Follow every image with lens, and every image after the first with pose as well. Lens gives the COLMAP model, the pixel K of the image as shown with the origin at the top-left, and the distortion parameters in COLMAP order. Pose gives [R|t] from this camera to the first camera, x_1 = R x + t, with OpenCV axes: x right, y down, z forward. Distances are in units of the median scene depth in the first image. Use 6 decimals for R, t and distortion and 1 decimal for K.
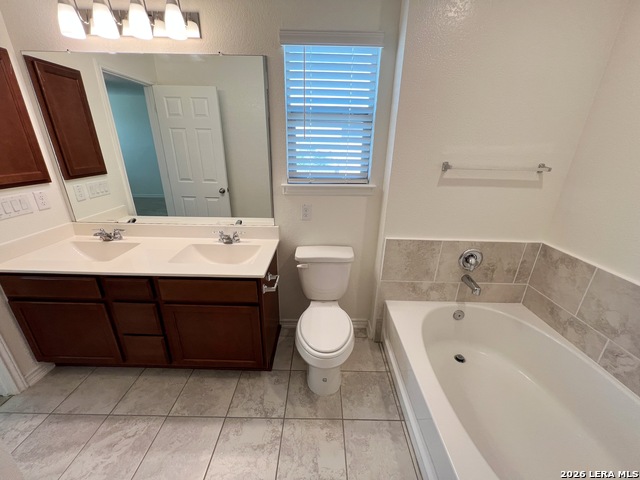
lens RADIAL K [[255.9, 0, 319.7], [0, 255.9, 239.4], [0, 0, 1]] dist [-0.001445, 0.000281]
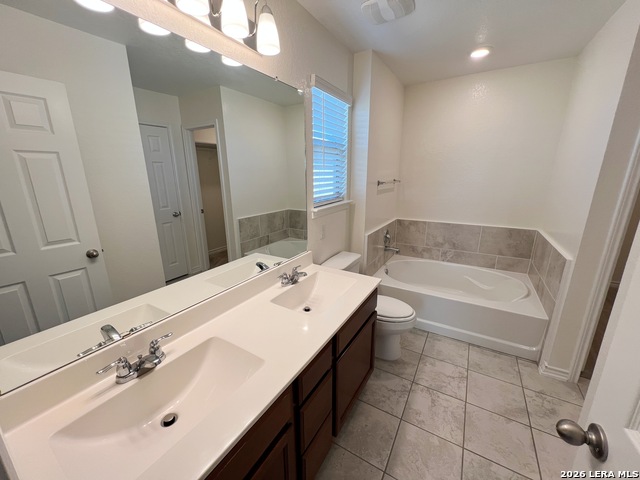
lens RADIAL K [[256.2, 0, 319.1], [0, 256.2, 240.5], [0, 0, 1]] dist [0.000195, 0.000110]
pose [[0.510602, -0.242961, 0.824776, -1.058554], [0.320421, 0.943917, 0.079691, -0.175423], [-0.797882, 0.223585, 0.559816, 0.429181]]
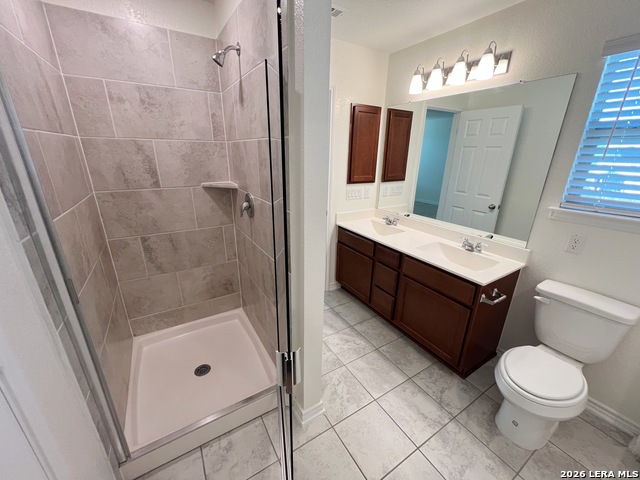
lens RADIAL K [[256.8, 0, 319.0], [0, 256.8, 238.0], [0, 0, 1]] dist [-0.003089, -0.000242]
pose [[0.523485, 0.261707, -0.810847, 0.196975], [-0.305403, 0.946058, 0.108179, 0.044342], [0.795420, 0.191005, 0.575174, -0.168445]]
